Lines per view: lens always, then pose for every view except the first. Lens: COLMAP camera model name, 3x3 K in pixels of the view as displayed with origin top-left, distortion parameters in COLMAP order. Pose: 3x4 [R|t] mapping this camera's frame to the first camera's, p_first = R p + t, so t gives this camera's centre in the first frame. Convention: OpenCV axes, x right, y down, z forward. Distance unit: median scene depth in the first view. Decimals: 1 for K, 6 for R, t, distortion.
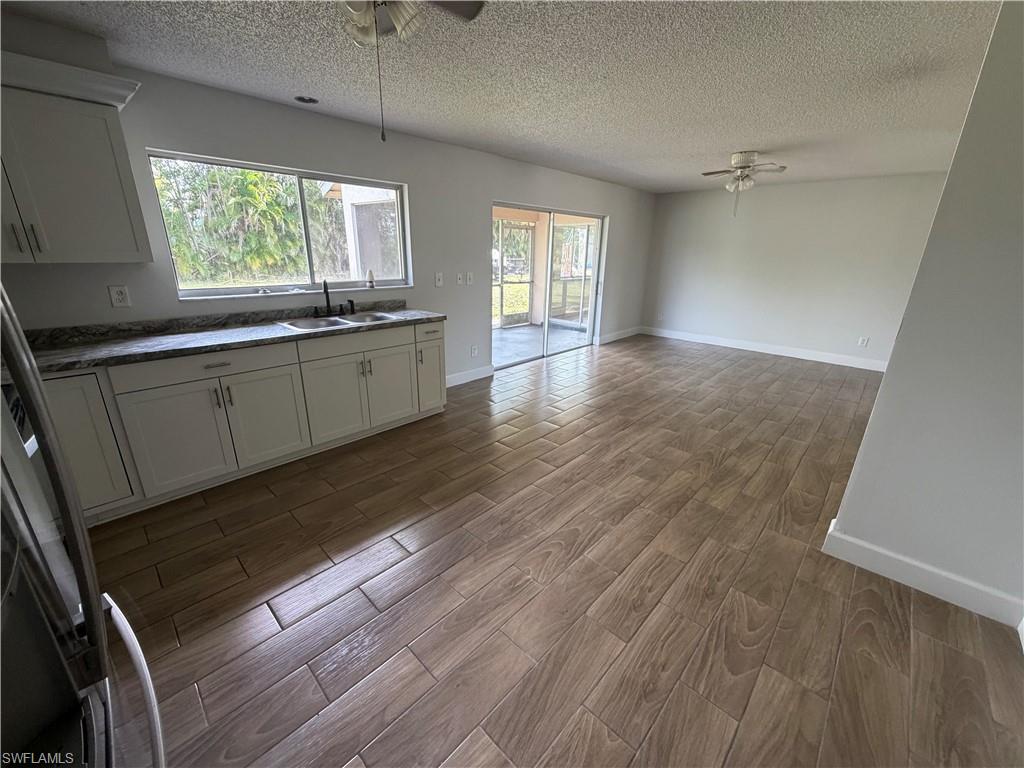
lens RADIAL K [[408.6, 0, 510.6], [0, 408.6, 383.5], [0, 0, 1]] dist [-0.015364, -0.000129]
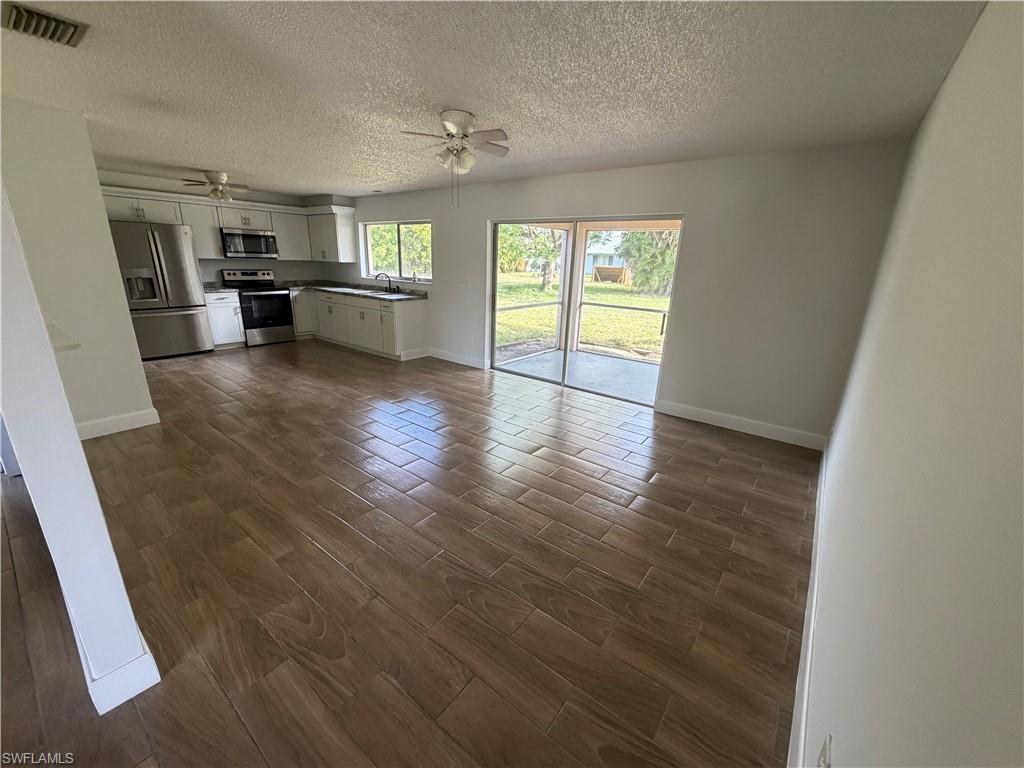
lens RADIAL K [[408.6, 0, 510.1], [0, 408.6, 383.3], [0, 0, 1]] dist [-0.015364, -0.000129]
pose [[0.105190, 0.272625, -0.956353, 1.631000], [-0.347527, 0.911131, 0.221509, -0.406211], [0.931751, 0.309058, 0.190586, 1.307634]]
